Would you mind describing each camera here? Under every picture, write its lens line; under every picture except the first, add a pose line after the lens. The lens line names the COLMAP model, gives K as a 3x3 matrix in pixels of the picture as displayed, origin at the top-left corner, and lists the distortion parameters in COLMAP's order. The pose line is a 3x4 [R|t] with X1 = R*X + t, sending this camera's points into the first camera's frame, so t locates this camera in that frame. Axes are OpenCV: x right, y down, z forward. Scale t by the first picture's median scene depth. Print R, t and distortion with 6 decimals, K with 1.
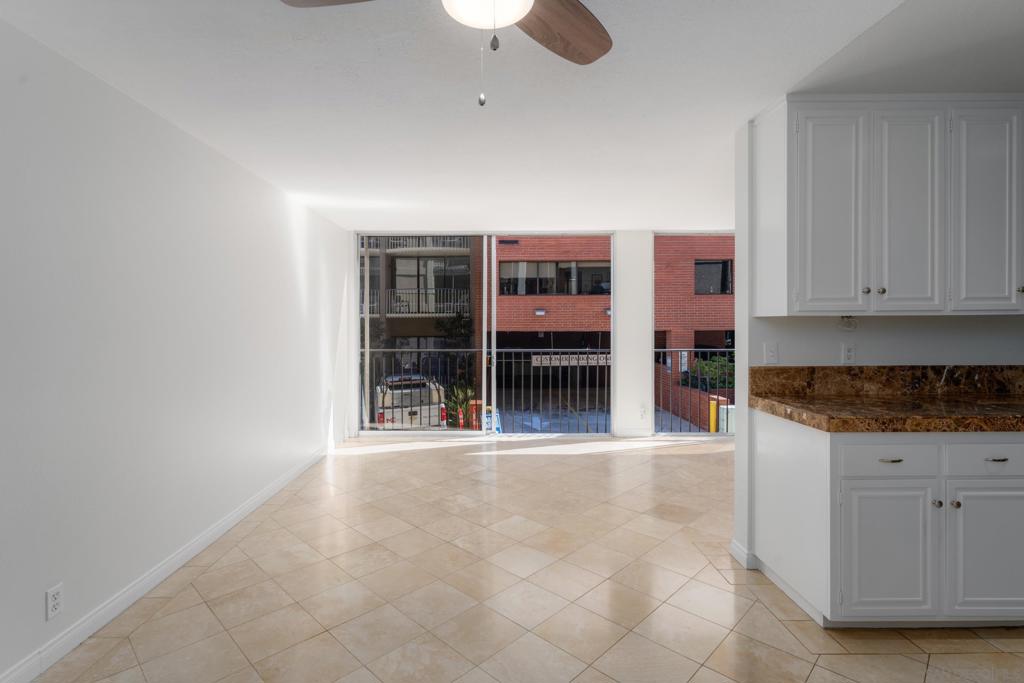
lens RADIAL K [[493.2, 0, 494.8], [0, 493.2, 329.0], [0, 0, 1]] dist [-0.000499, 0.000125]
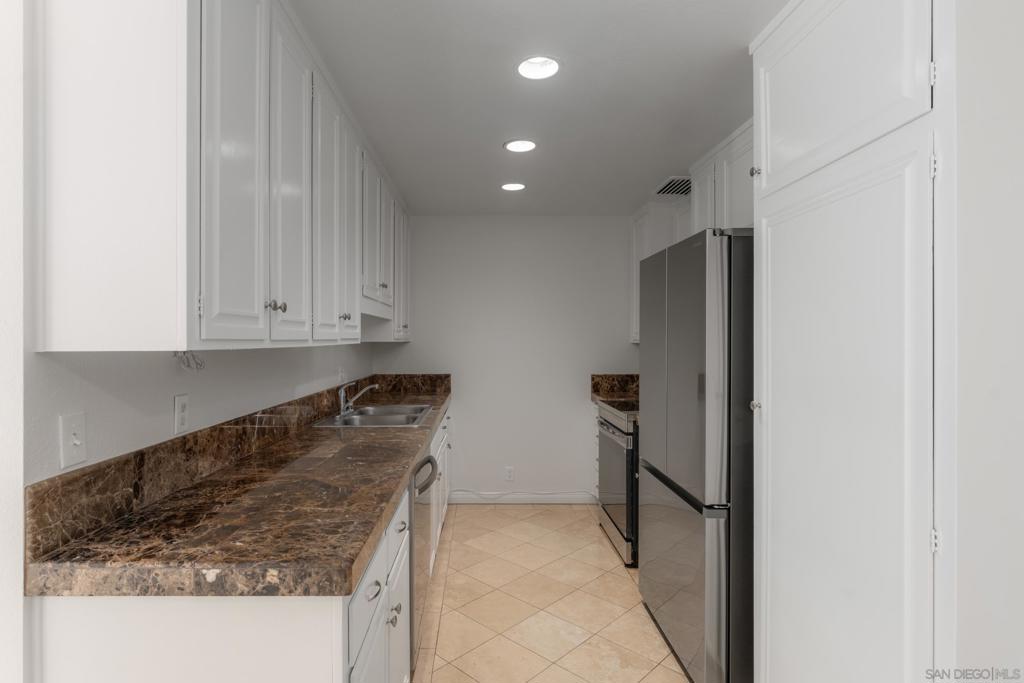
lens RADIAL K [[521.3, 0, 476.2], [0, 521.3, 341.4], [0, 0, 1]] dist [-0.002614, -0.000786]
pose [[0.004764, 0.002537, 0.999985, 0.116554], [0.012954, 0.999913, -0.002599, -0.024250], [-0.999905, 0.012966, 0.004731, 0.601490]]
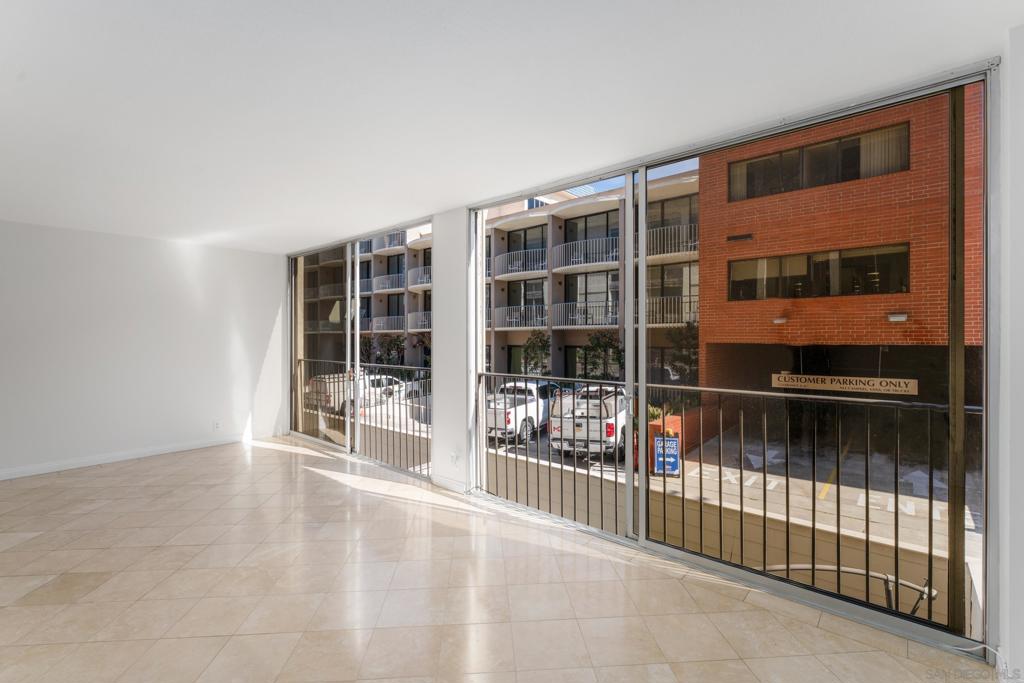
lens RADIAL K [[452.5, 0, 512.0], [0, 452.5, 341.5], [0, 0, 1]] dist [0.012519, -0.000055]
pose [[0.762351, 0.009570, -0.647093, 1.576296], [-0.005926, 0.999952, 0.007807, -0.017290], [0.647136, -0.002117, 0.762371, 1.065631]]
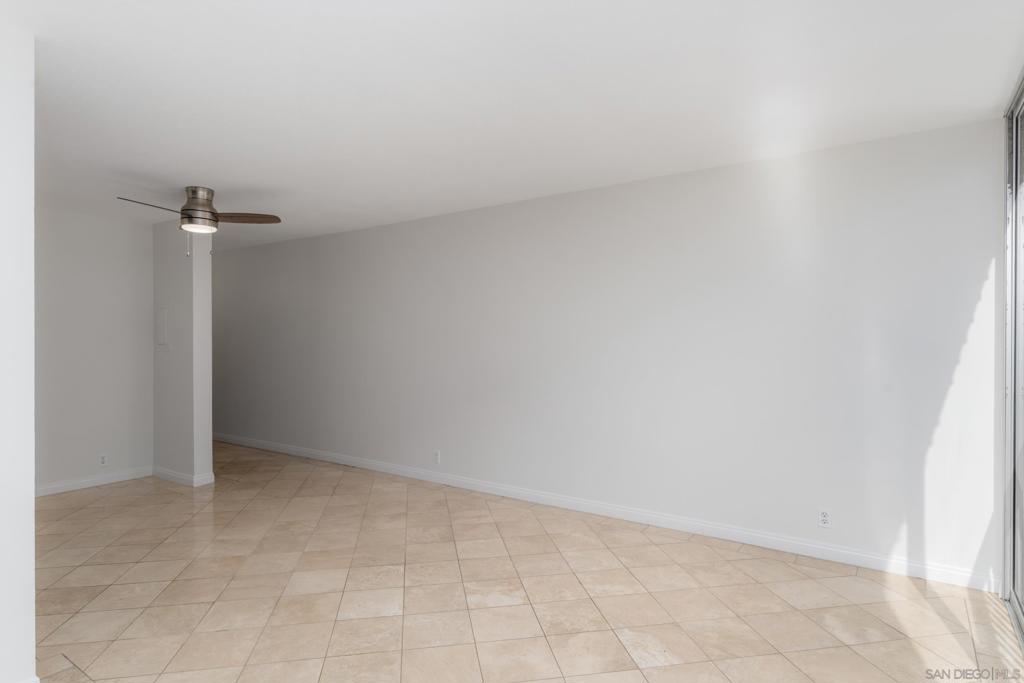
lens RADIAL K [[573.7, 0, 513.0], [0, 573.7, 336.3], [0, 0, 1]] dist [0.004492, 0.001126]
pose [[-0.574089, 0.006635, -0.818766, 0.710998], [0.000036, 0.999967, 0.008078, -0.017439], [0.818793, 0.004608, -0.574070, 1.858283]]
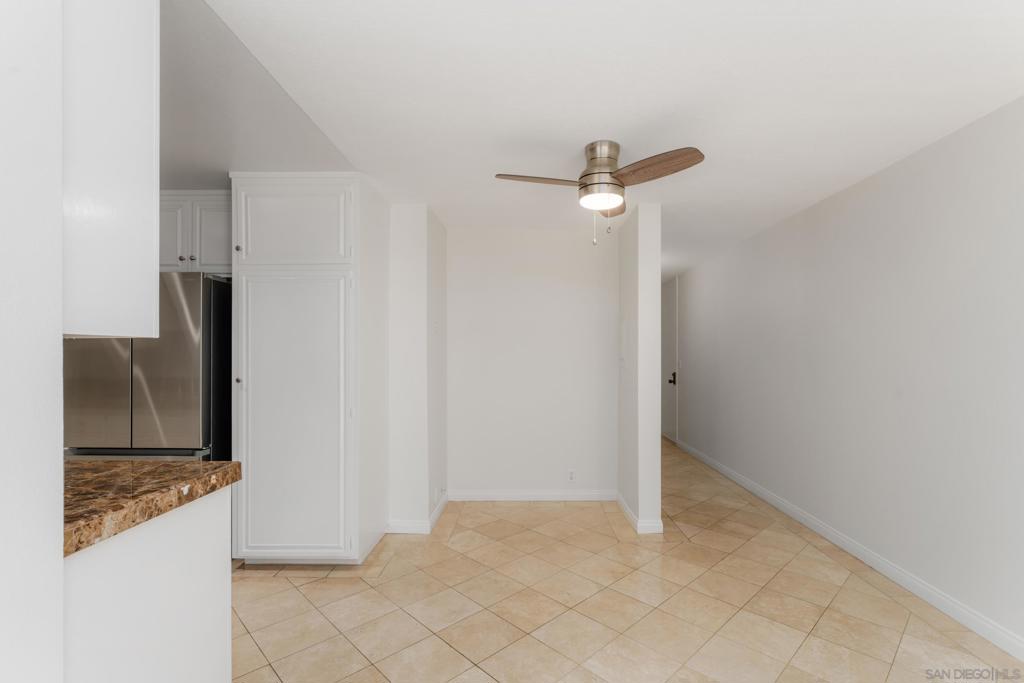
lens RADIAL K [[474.1, 0, 529.5], [0, 474.1, 354.6], [0, 0, 1]] dist [-0.003003, -0.000470]
pose [[-0.999988, 0.003679, 0.003098, 0.119510], [0.003721, 0.999899, 0.013690, -0.011055], [-0.003047, 0.013701, -0.999901, 1.256920]]
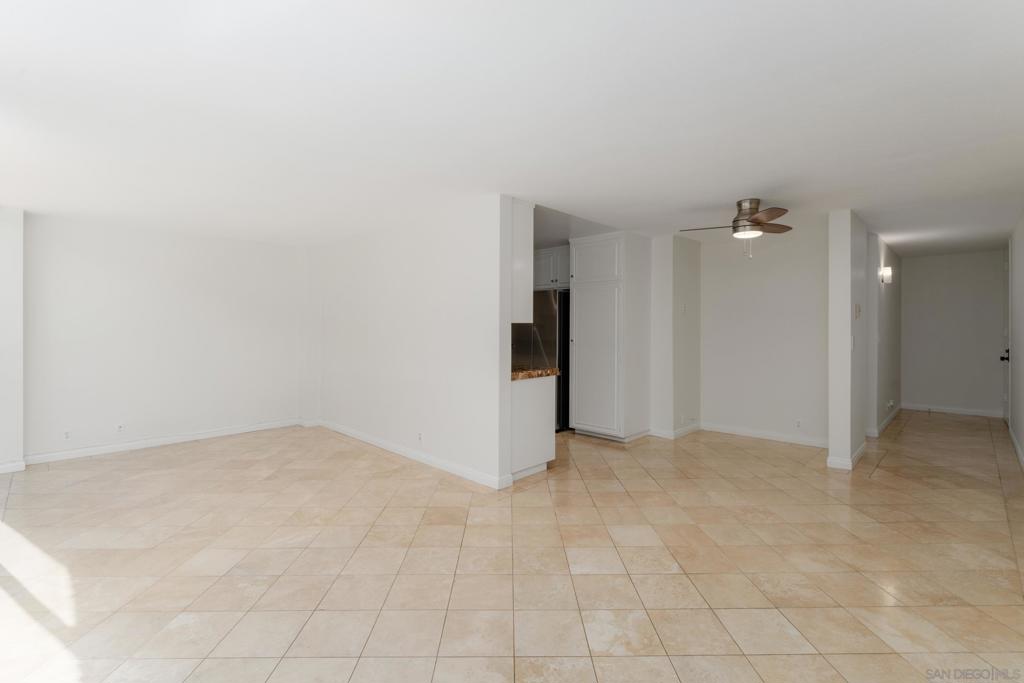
lens RADIAL K [[464.5, 0, 510.6], [0, 464.5, 324.5], [0, 0, 1]] dist [0.001366, 0.000377]
pose [[-0.710012, 0.008126, 0.704143, -0.475781], [0.011957, 0.999928, 0.000517, -0.019322], [-0.704088, 0.008787, -0.710058, 1.860017]]
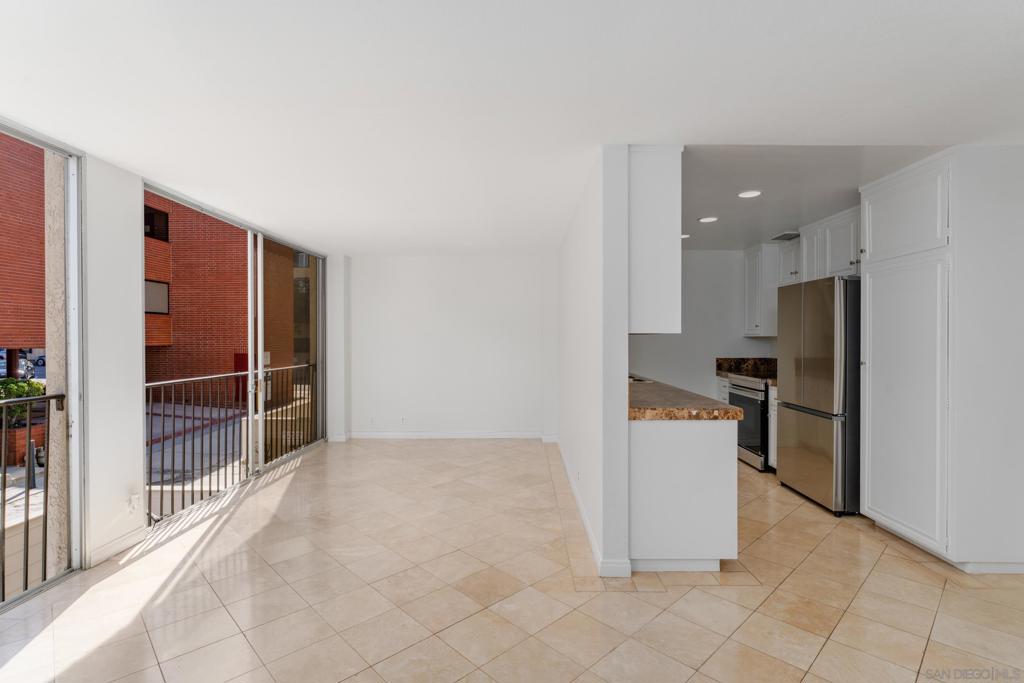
lens RADIAL K [[484.7, 0, 512.0], [0, 484.7, 341.5], [0, 0, 1]] dist [0.000781, 0.000675]
pose [[0.016602, -0.000831, 0.999862, -0.468535], [0.011892, 0.999929, 0.000633, -0.011202], [-0.999791, 0.011880, 0.016610, 1.116481]]
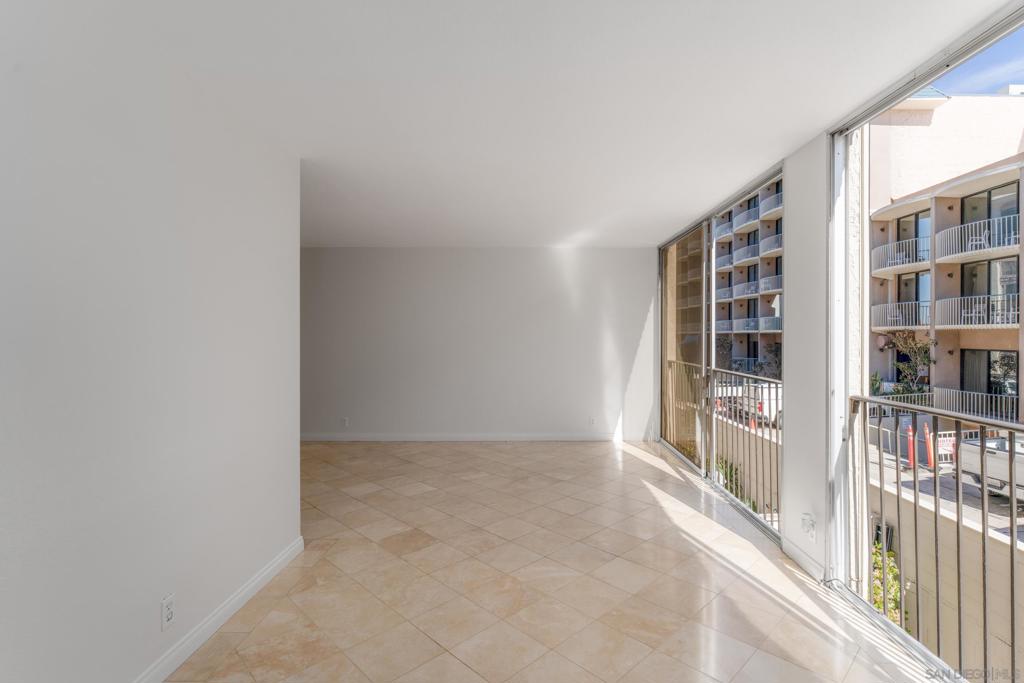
lens RADIAL K [[494.7, 0, 541.9], [0, 494.7, 338.0], [0, 0, 1]] dist [-0.000720, -0.000746]
pose [[0.025072, 0.010378, -0.999632, 1.516235], [-0.010208, 0.999897, 0.010125, -0.020922], [0.999634, 0.009951, 0.025176, 1.441816]]
